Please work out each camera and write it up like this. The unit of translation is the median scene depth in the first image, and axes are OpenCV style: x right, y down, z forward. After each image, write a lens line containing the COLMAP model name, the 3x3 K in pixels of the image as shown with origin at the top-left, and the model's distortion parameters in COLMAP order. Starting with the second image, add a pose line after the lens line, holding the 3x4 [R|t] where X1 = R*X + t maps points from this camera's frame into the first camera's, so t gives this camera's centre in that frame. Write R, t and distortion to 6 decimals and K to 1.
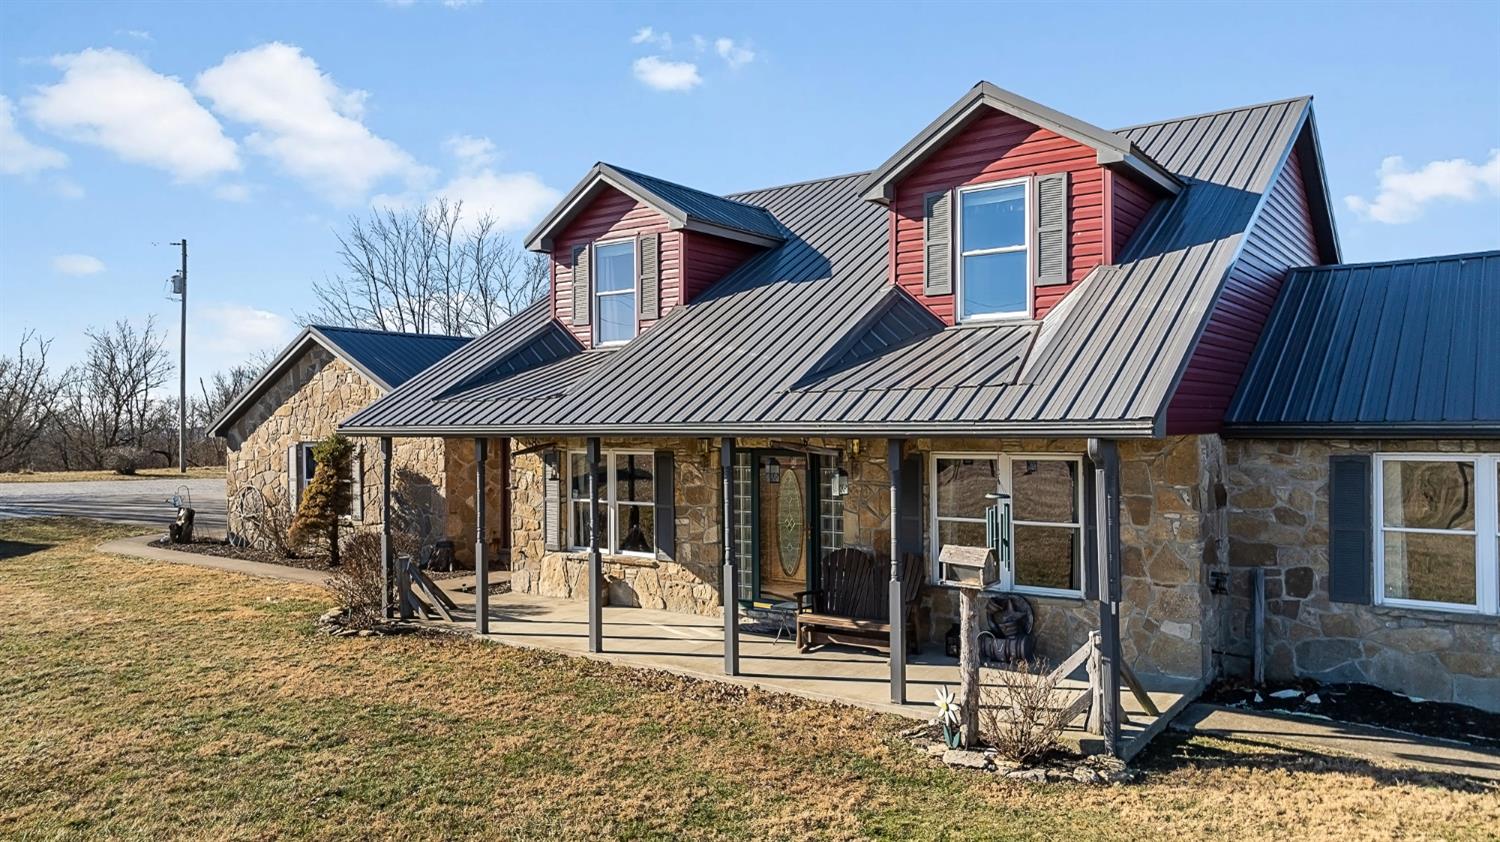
lens RADIAL K [[1071.9, 0, 750.0], [0, 1071.9, 421.0], [0, 0, 1]] dist [0.006907, 0.004551]
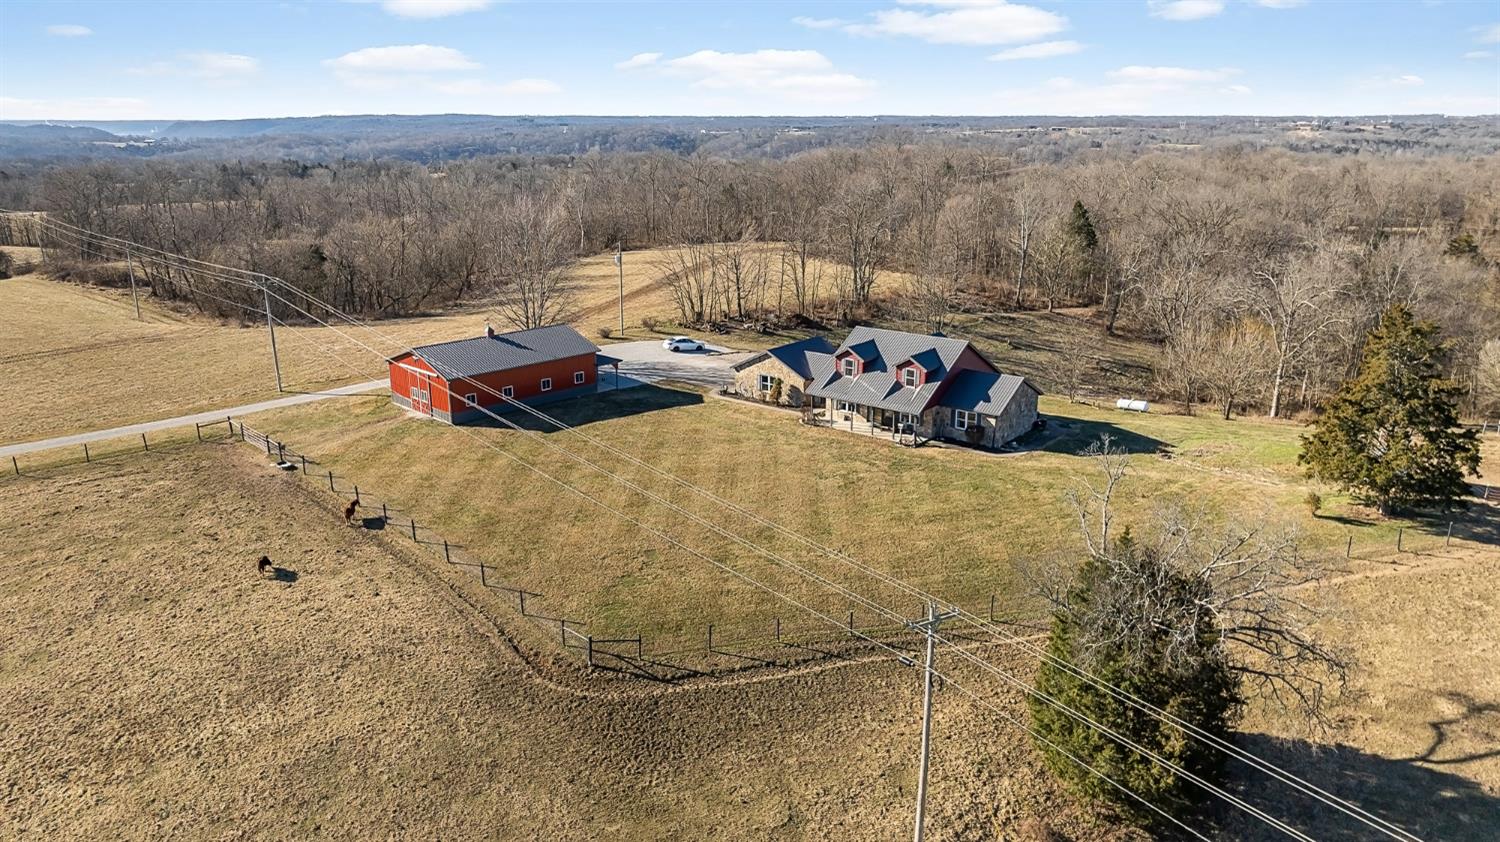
lens RADIAL K [[1069.1, 0, 749.6], [0, 1069.1, 491.2], [0, 0, 1]] dist [-0.016693, 0.002694]
pose [[0.999579, 0.022331, -0.018523, -0.631737], [-0.014995, 0.944181, 0.329087, -1.614240], [0.024838, -0.328671, 0.944118, -5.457566]]
